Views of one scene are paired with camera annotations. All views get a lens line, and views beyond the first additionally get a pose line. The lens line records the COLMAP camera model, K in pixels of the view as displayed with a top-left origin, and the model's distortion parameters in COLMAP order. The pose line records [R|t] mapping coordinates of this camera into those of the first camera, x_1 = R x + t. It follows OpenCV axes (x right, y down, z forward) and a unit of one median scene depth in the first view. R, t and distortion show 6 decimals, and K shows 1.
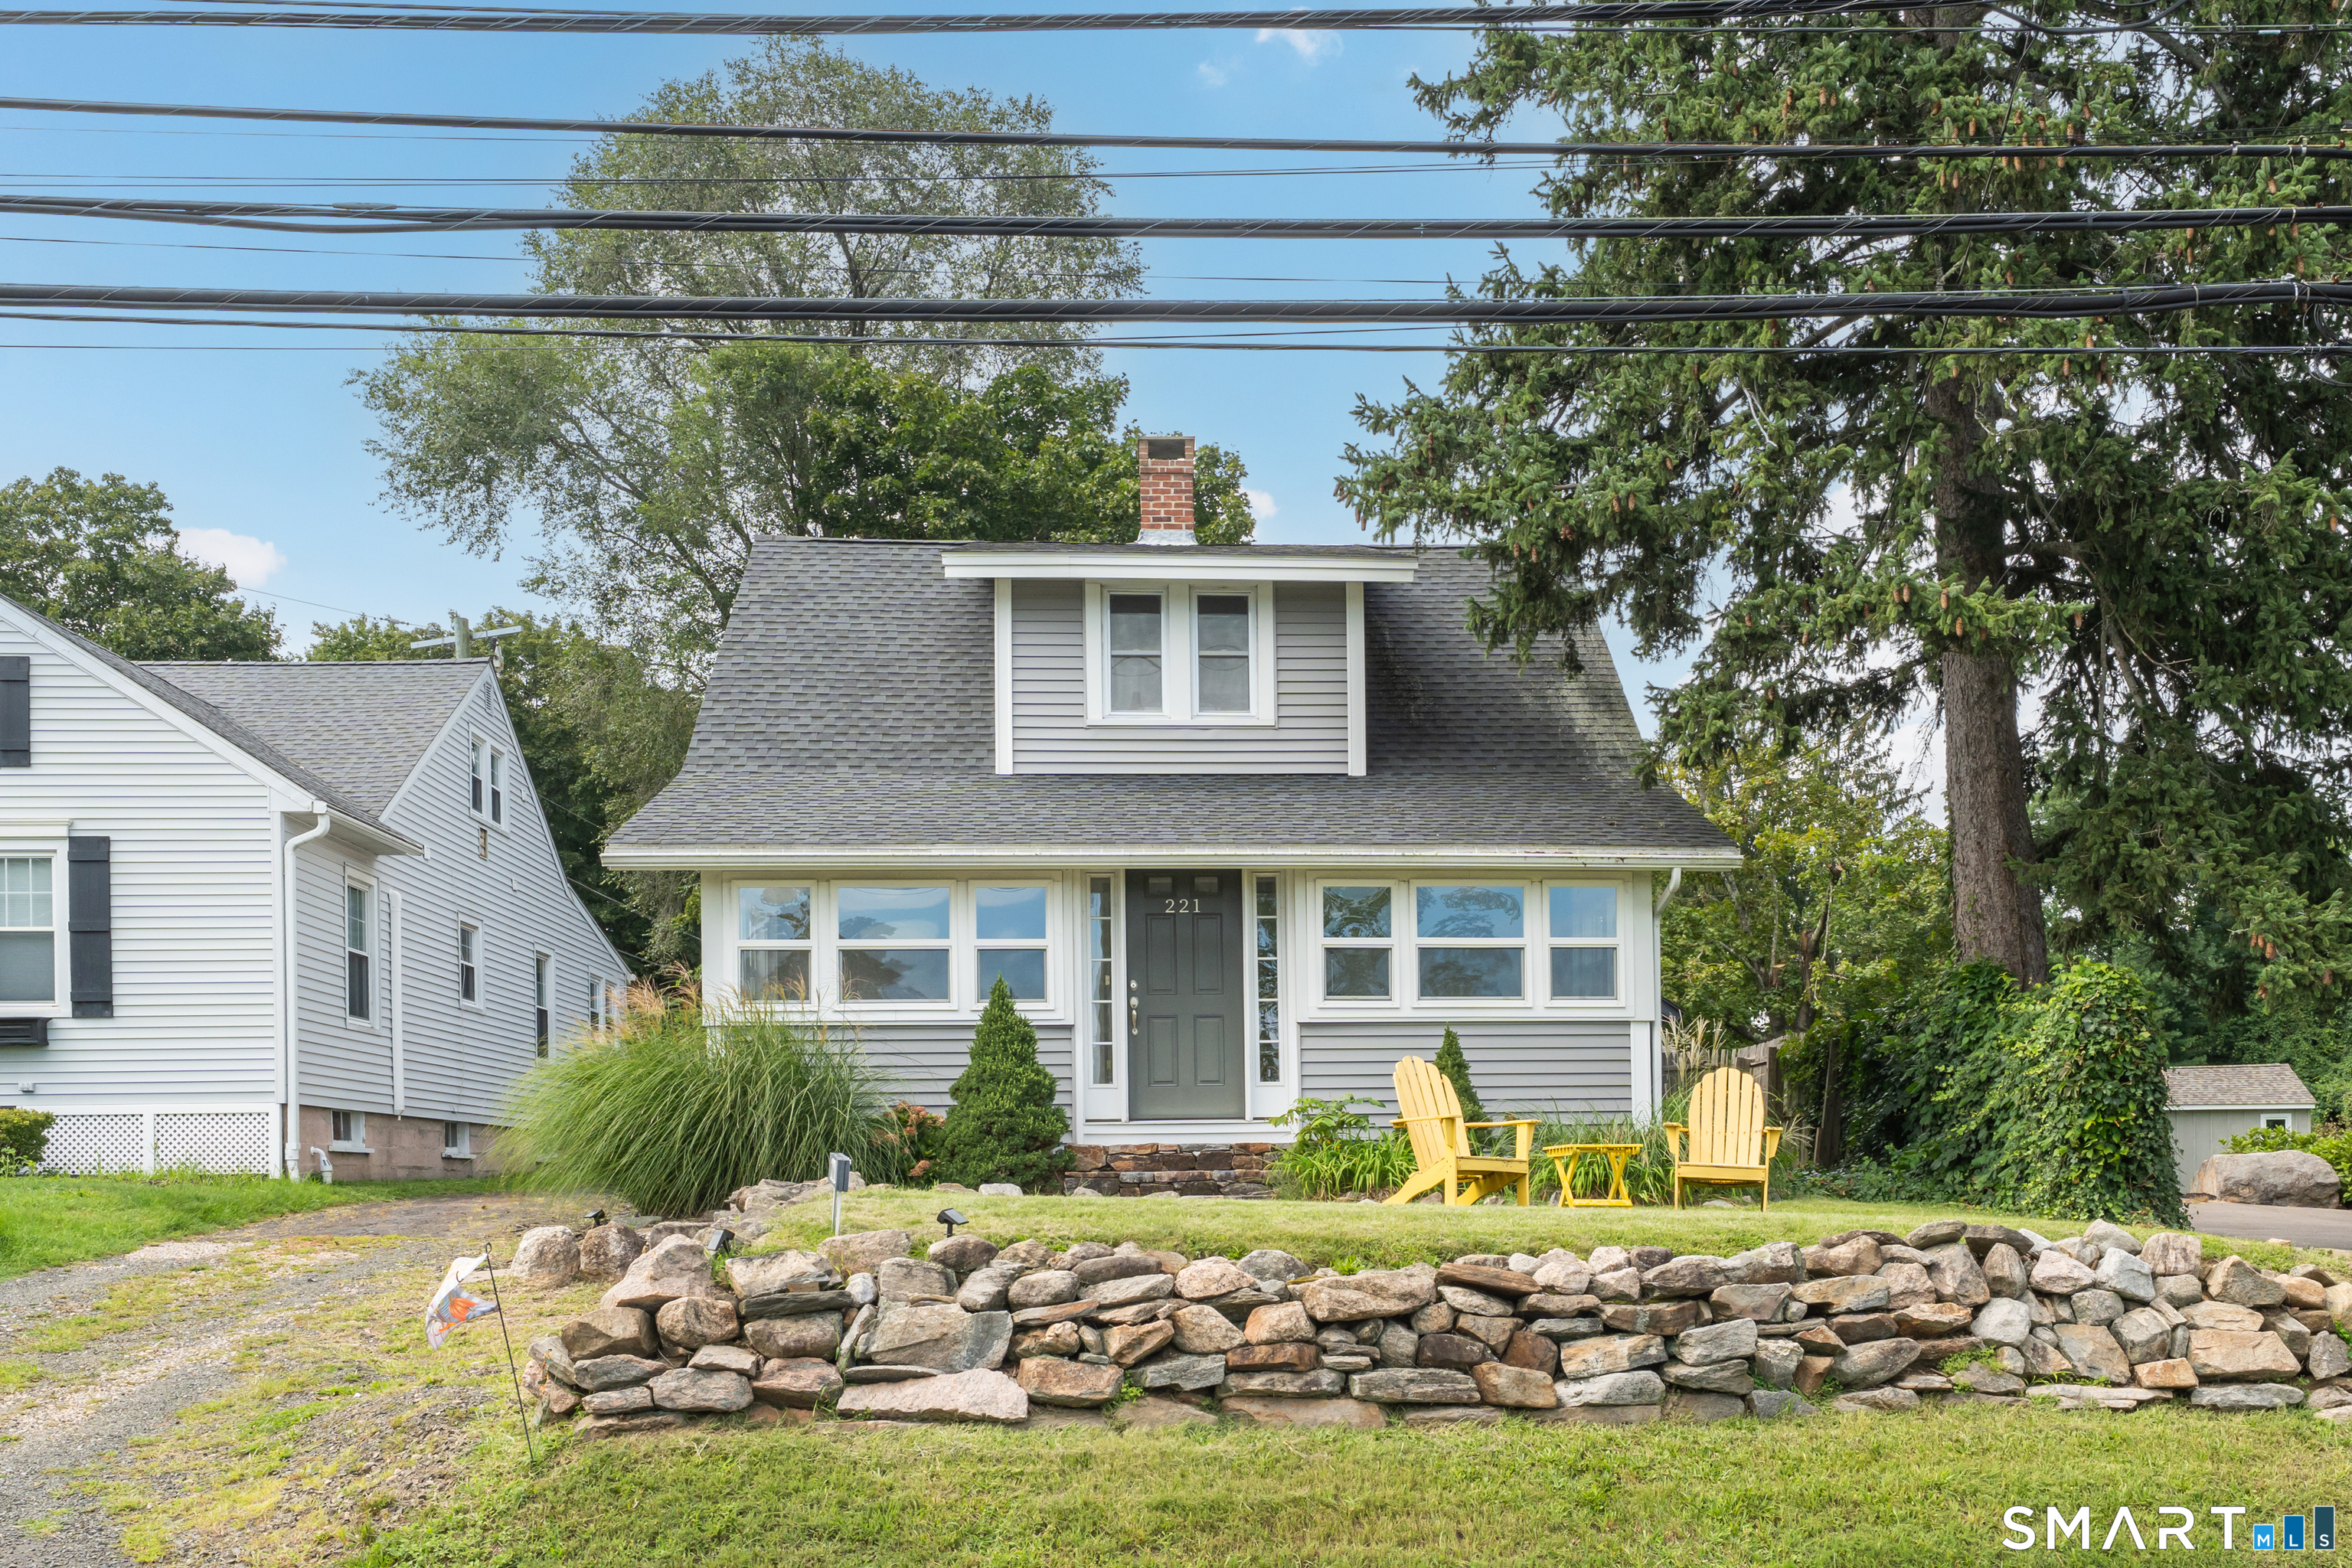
lens RADIAL K [[2195.0, 0, 1176.7], [0, 2195.0, 891.5], [0, 0, 1]] dist [-0.002218, 0.003677]
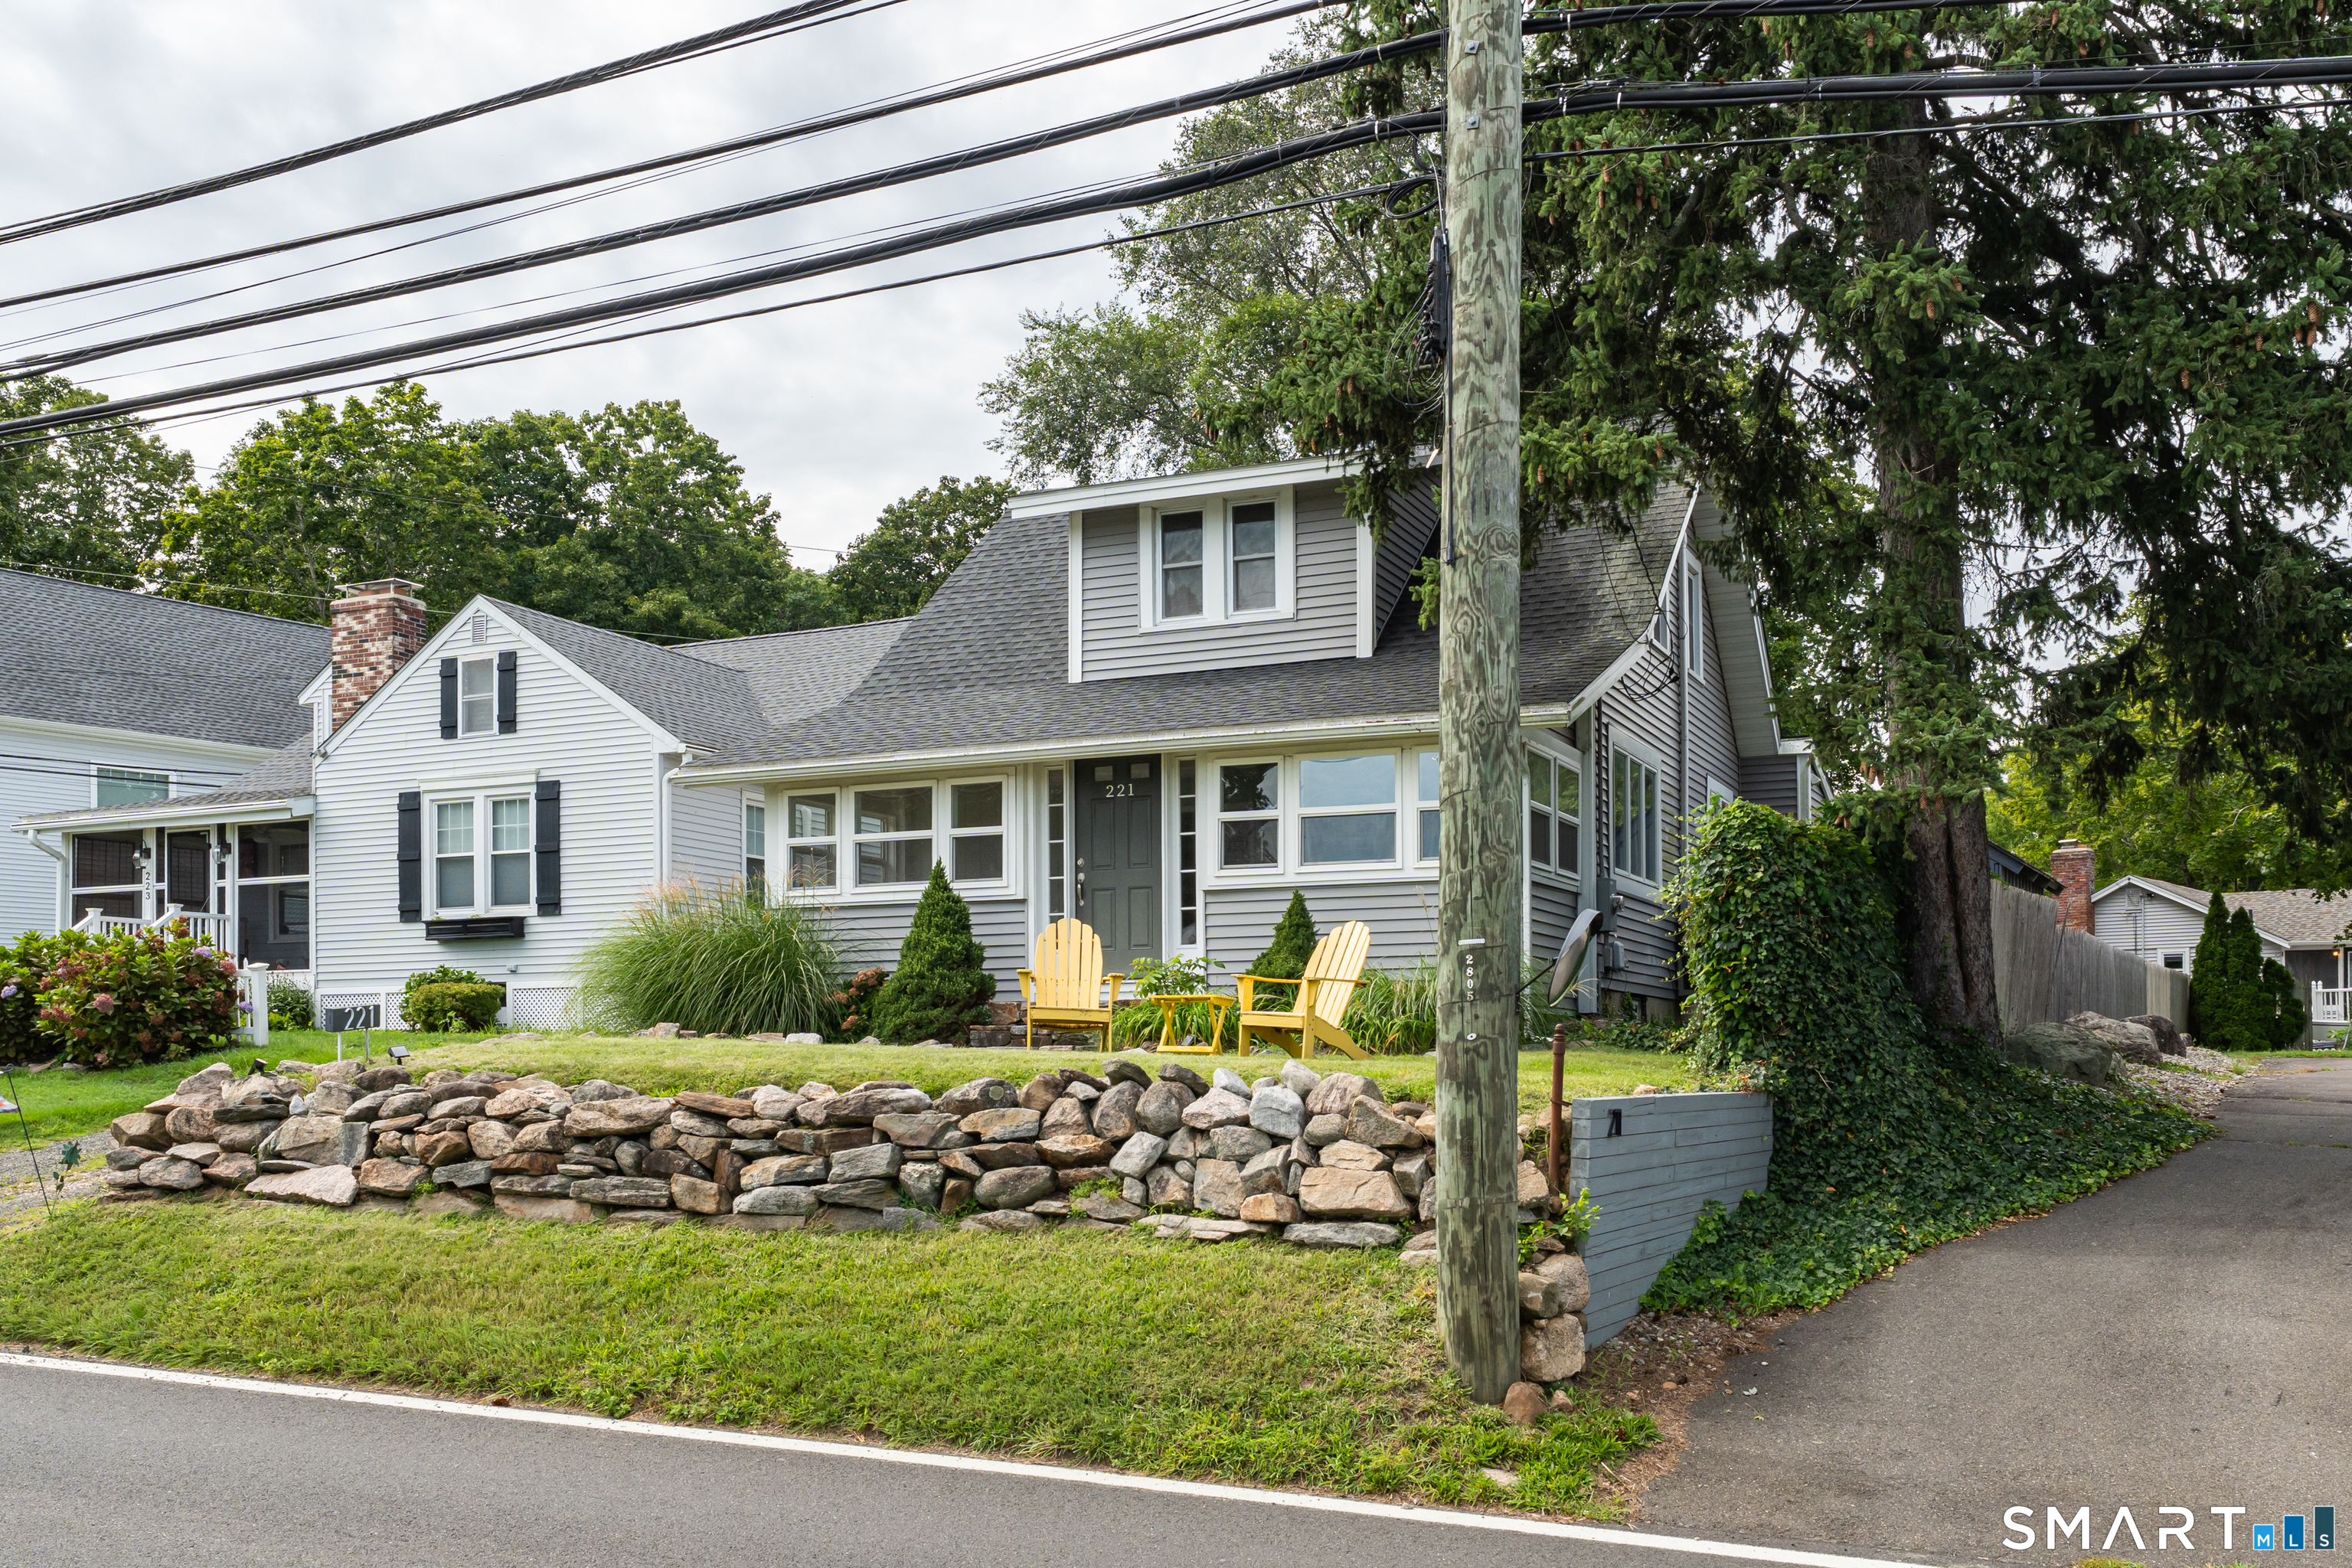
lens RADIAL K [[2043.9, 0, 1176.0], [0, 2043.9, 784.0], [0, 0, 1]] dist [-0.005103, -0.001257]
pose [[0.886783, -0.057102, -0.458645, 0.848982], [0.057442, 0.998261, -0.013222, 0.031303], [0.458602, -0.014621, 0.888521, 0.132792]]
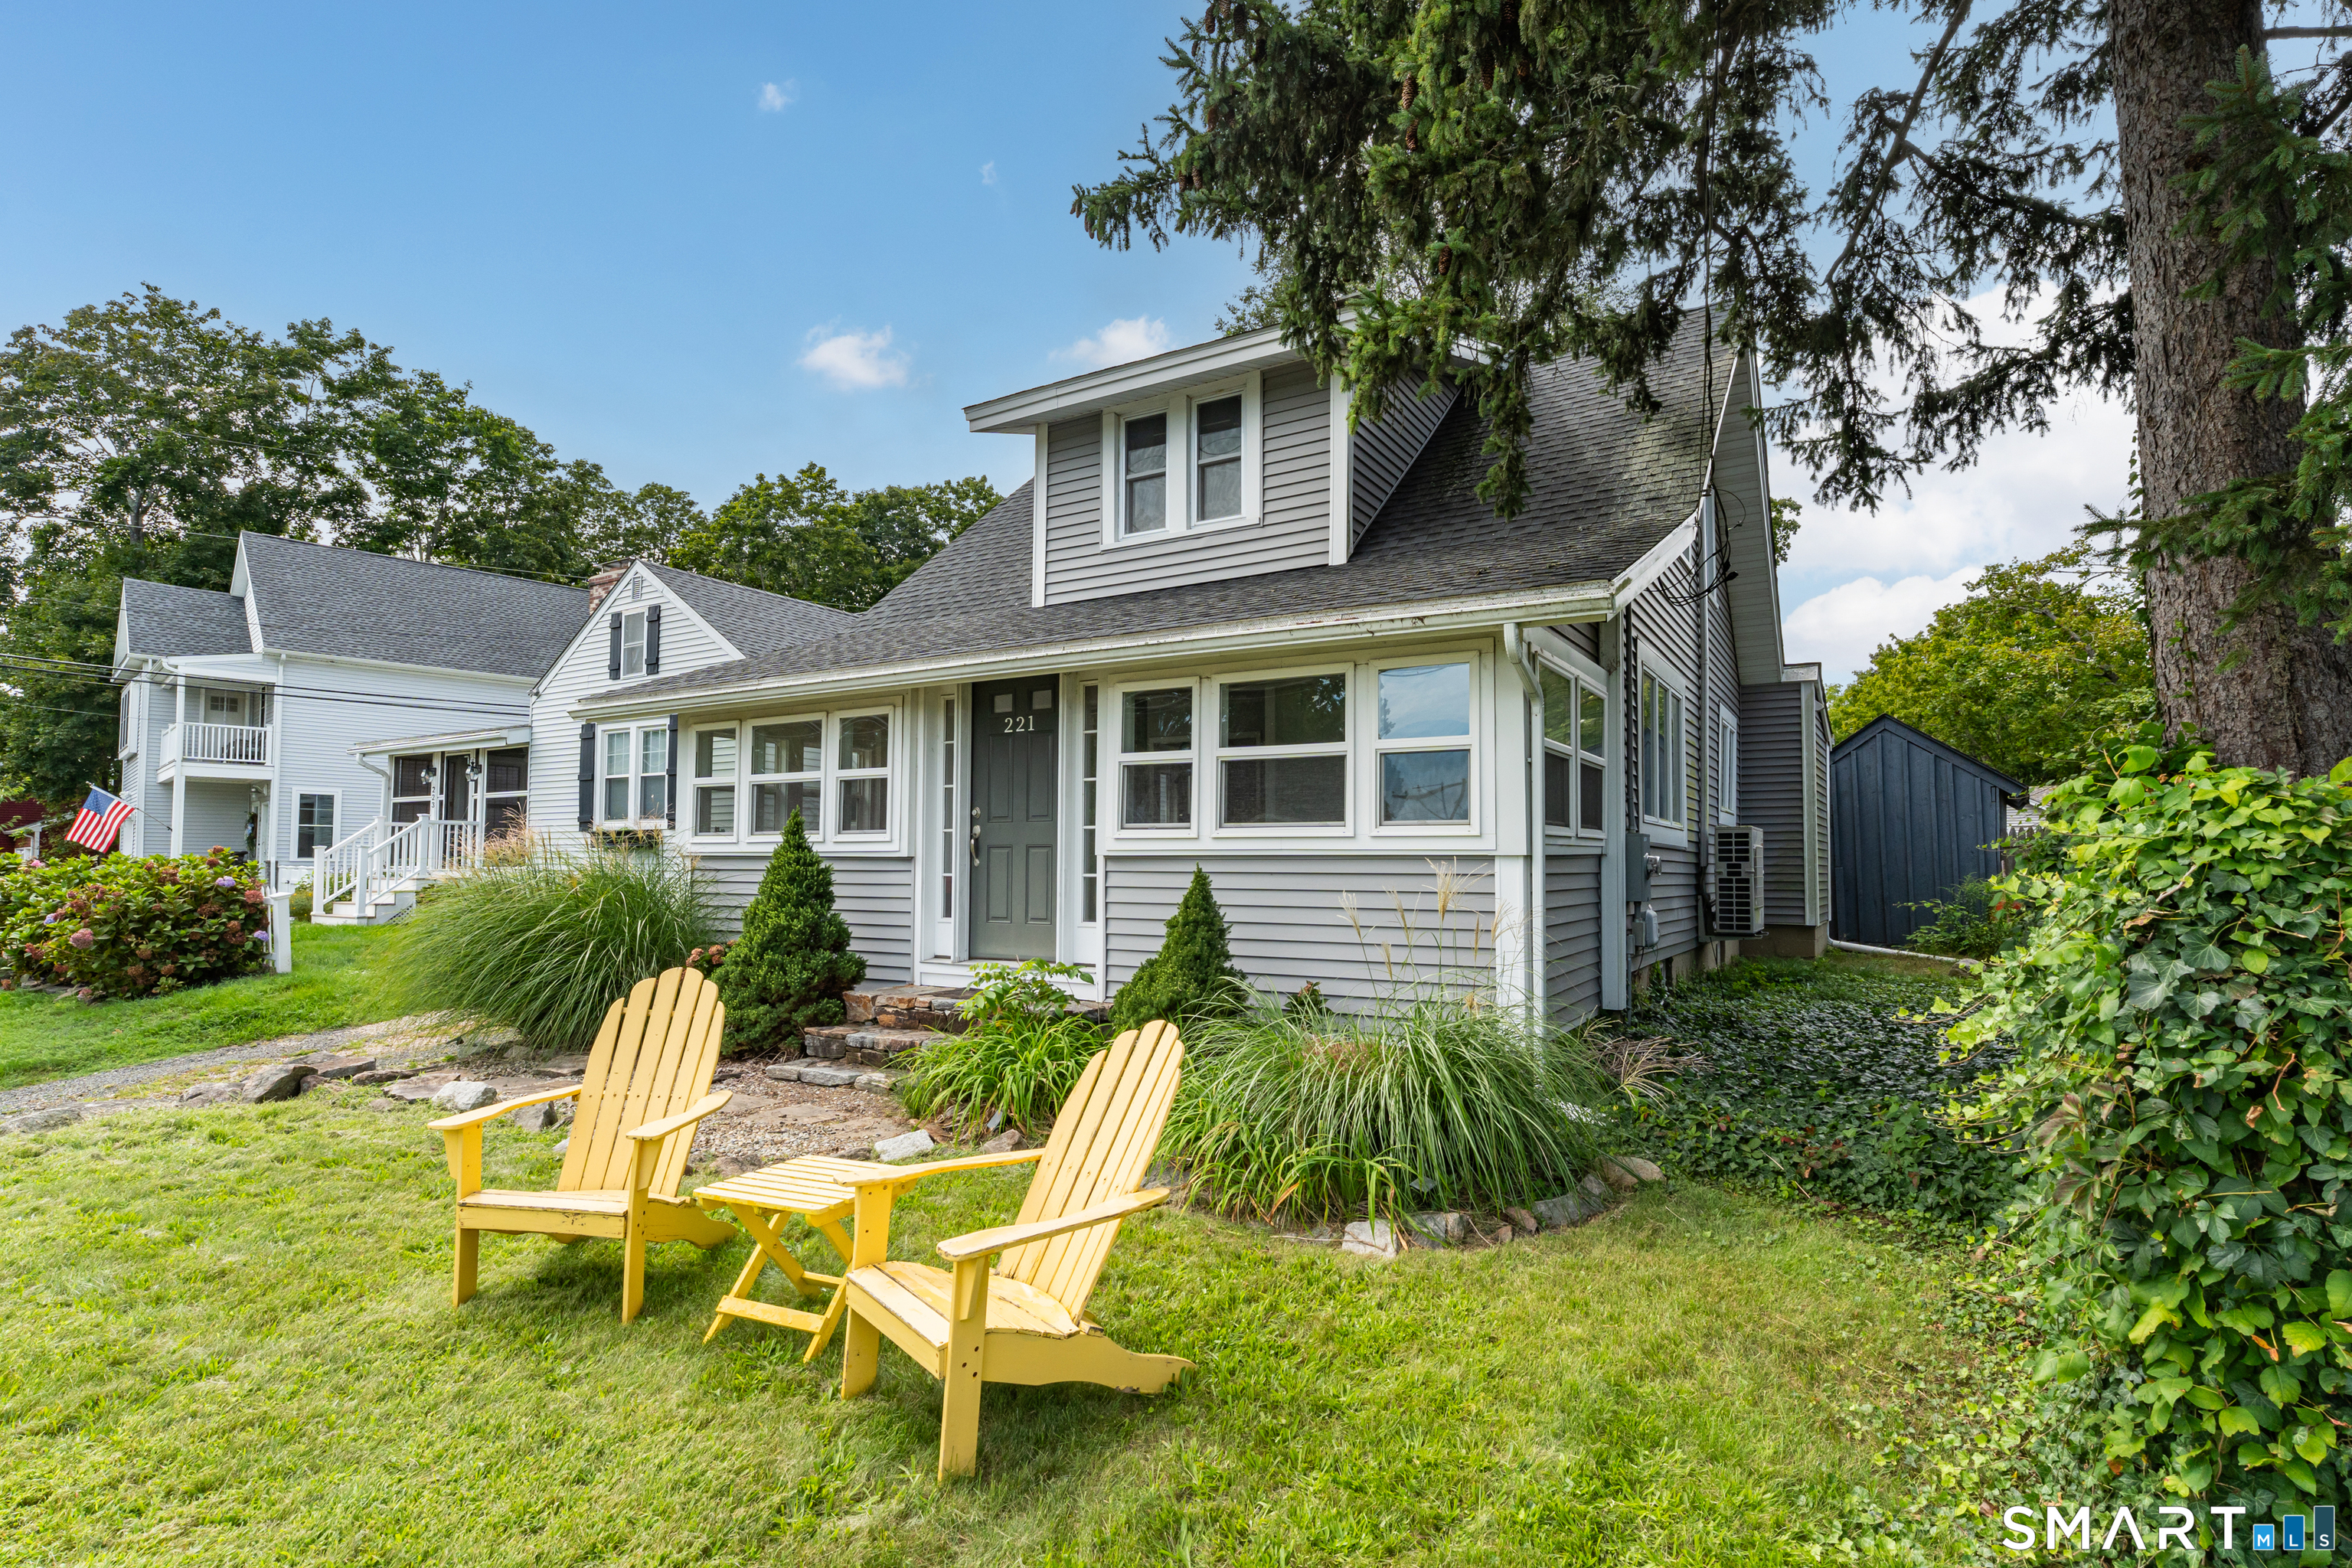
lens RADIAL K [[1103.4, 0, 1227.8], [0, 1103.4, 751.1], [0, 0, 1]] dist [-0.000521, -0.000173]
pose [[0.841562, -0.043121, -0.538436, 0.534400], [0.061644, 0.997963, 0.016425, 0.025796], [0.536631, -0.047014, 0.842506, 1.098600]]
